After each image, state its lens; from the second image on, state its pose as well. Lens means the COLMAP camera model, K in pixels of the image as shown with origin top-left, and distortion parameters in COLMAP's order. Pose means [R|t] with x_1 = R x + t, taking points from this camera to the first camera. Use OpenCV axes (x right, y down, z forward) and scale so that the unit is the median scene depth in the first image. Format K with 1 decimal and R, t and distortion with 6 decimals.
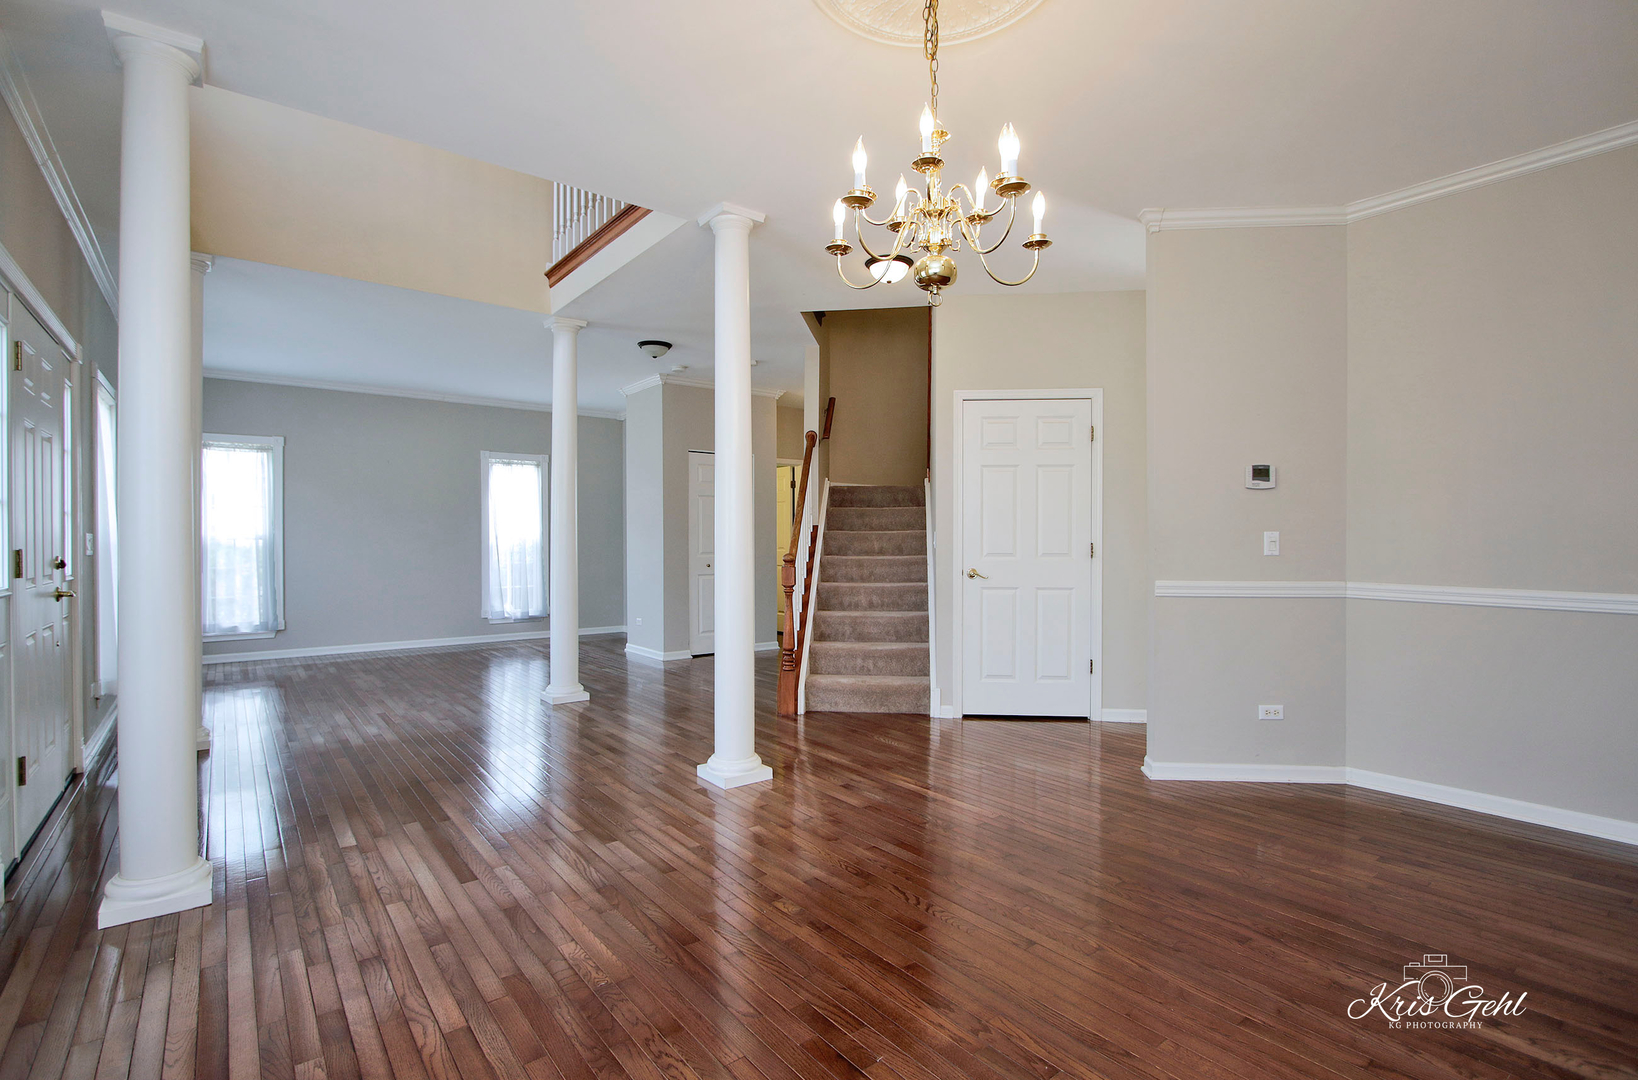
lens RADIAL K [[782.3, 0, 814.9], [0, 782.3, 545.9], [0, 0, 1]] dist [-0.004282, -0.000358]
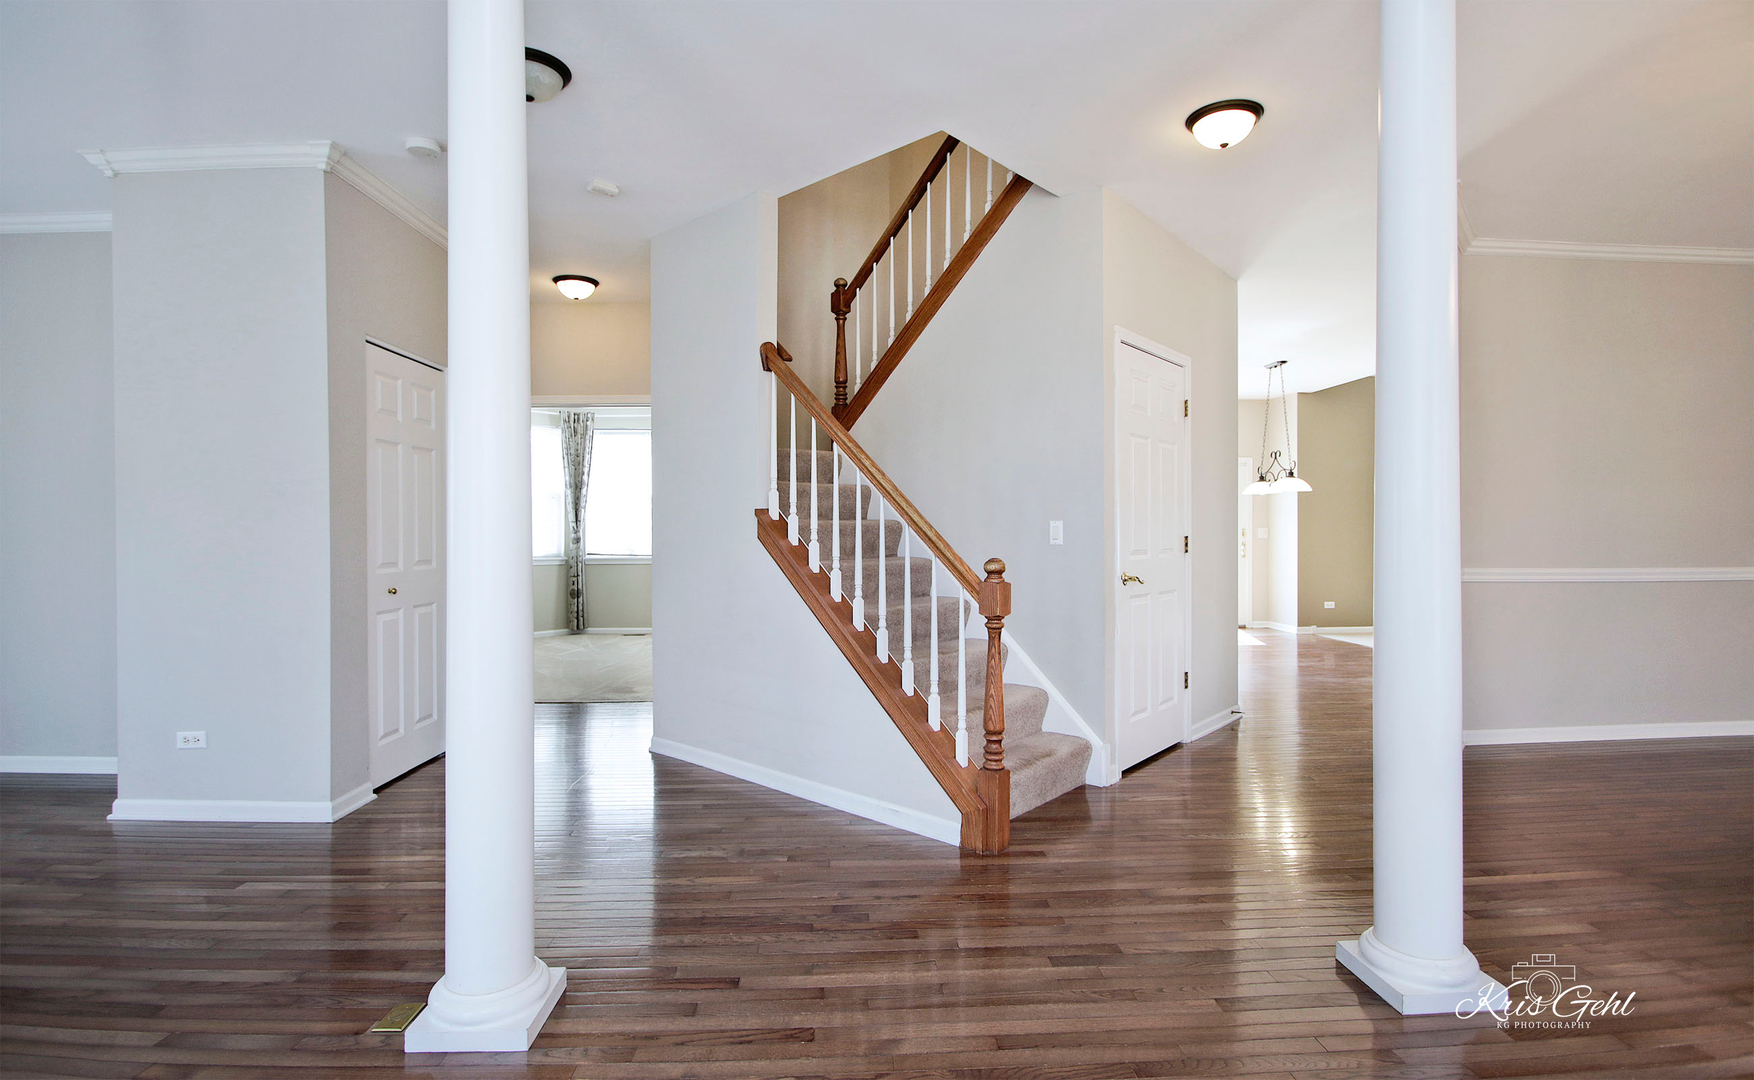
lens RADIAL K [[828.4, 0, 877.1], [0, 828.4, 532.2], [0, 0, 1]] dist [-0.037847, -0.001030]
pose [[0.579664, -0.003362, 0.814849, -0.794475], [0.010587, 0.999938, -0.003407, -0.011222], [-0.814787, 0.010602, 0.579664, 1.020624]]
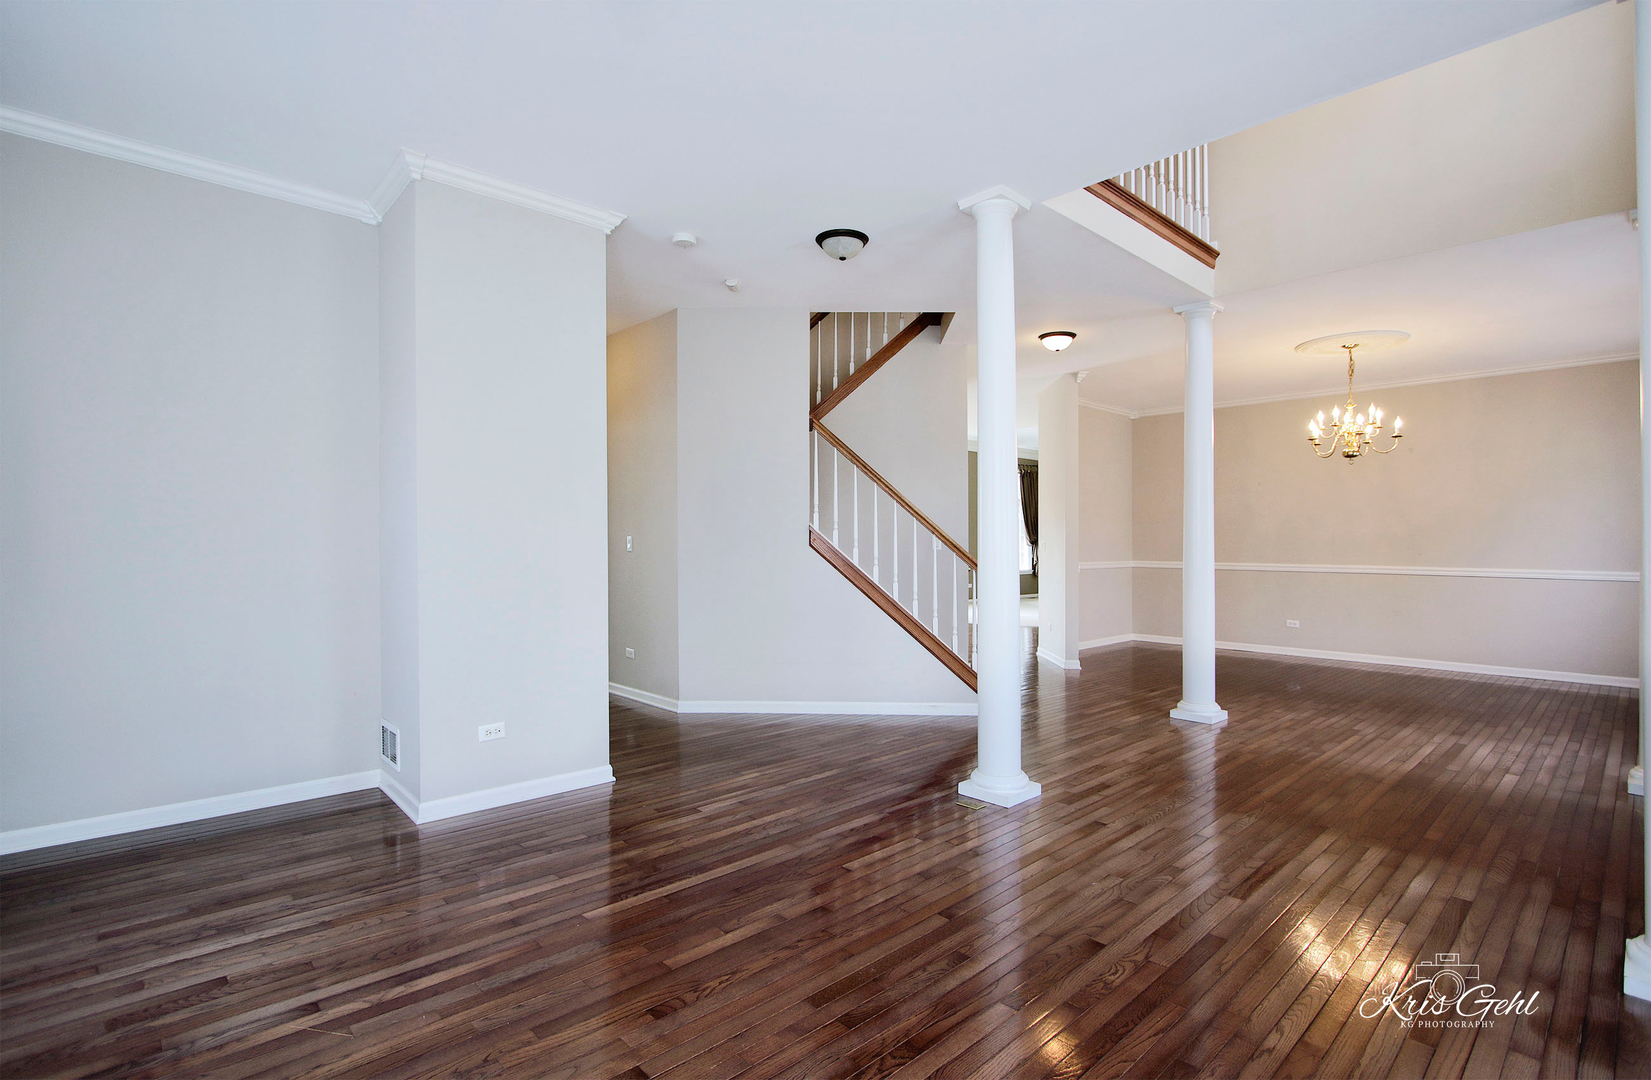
lens RADIAL K [[775.3, 0, 828.4], [0, 775.3, 546.4], [0, 0, 1]] dist [-0.000907, -0.000748]
pose [[-0.101317, -0.004898, 0.994842, -2.055425], [-0.002524, 0.999986, 0.004666, -0.022913], [-0.994851, -0.002038, -0.101328, 2.588306]]
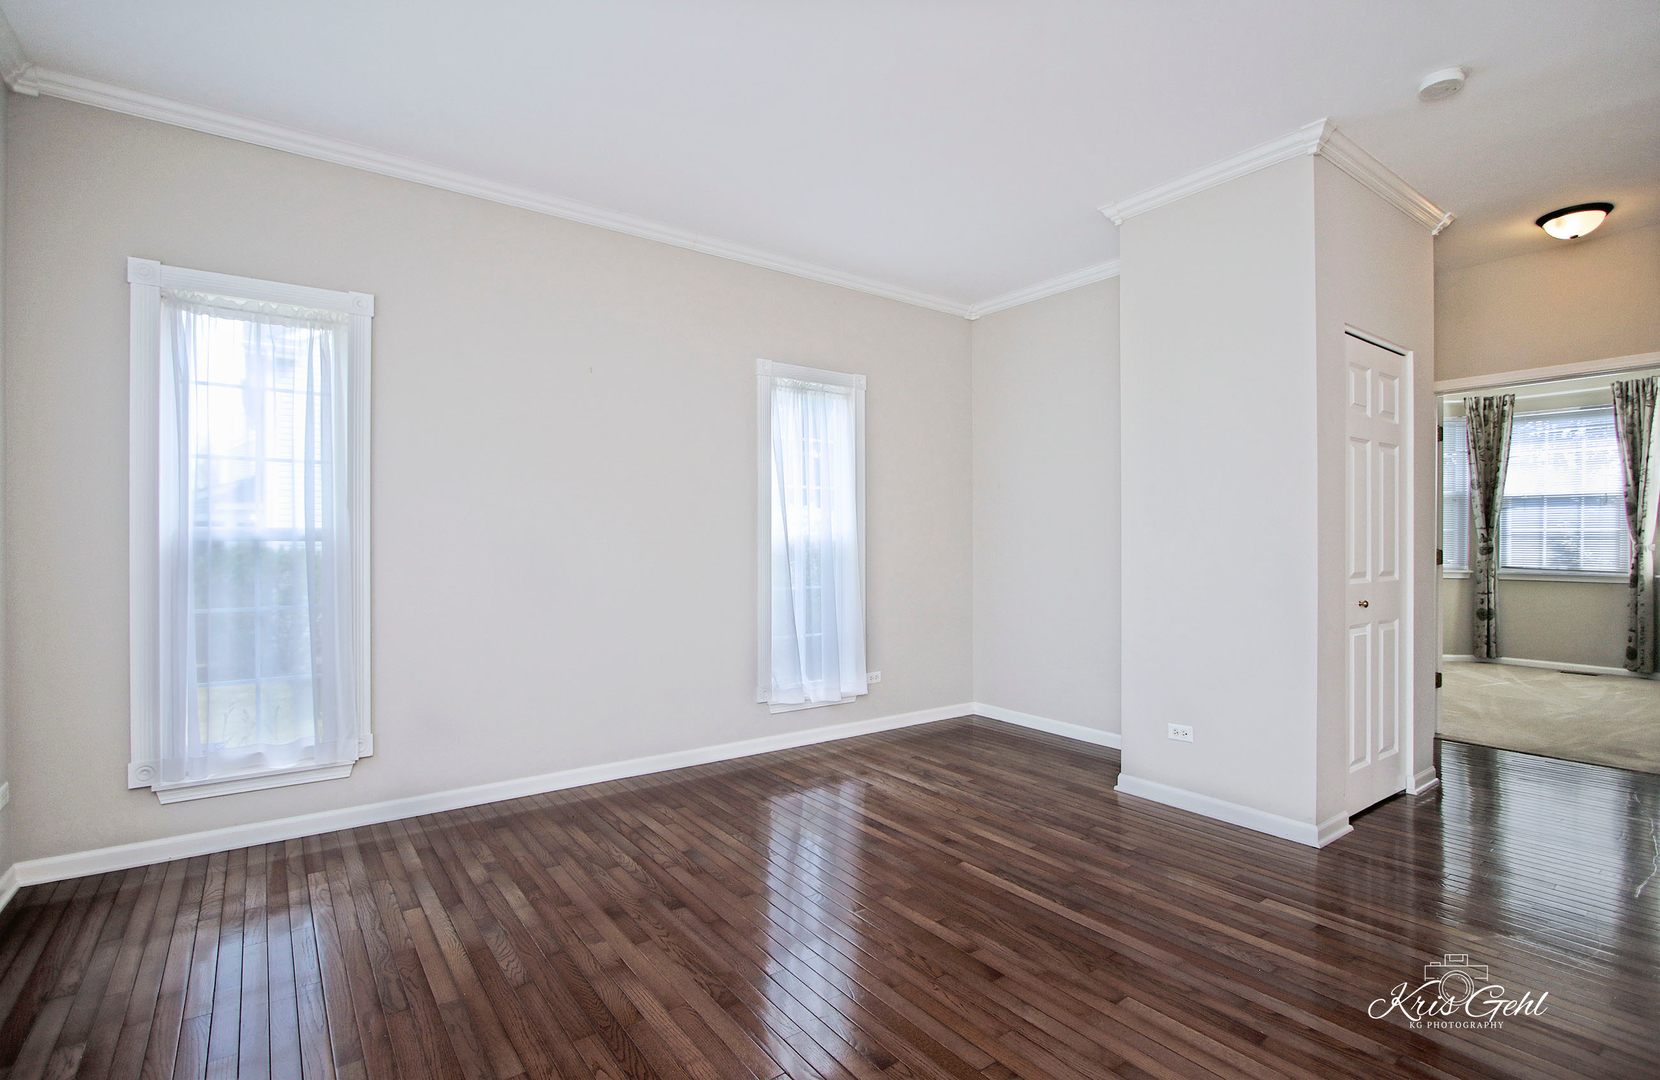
lens RADIAL K [[791.9, 0, 830.0], [0, 791.9, 540.0], [0, 0, 1]] dist [-0.017817, -0.000272]
pose [[0.999692, 0.001320, -0.024779, -0.999809], [-0.001530, 0.999963, -0.008480, -0.012665], [0.024767, 0.008516, 0.999657, 1.376686]]
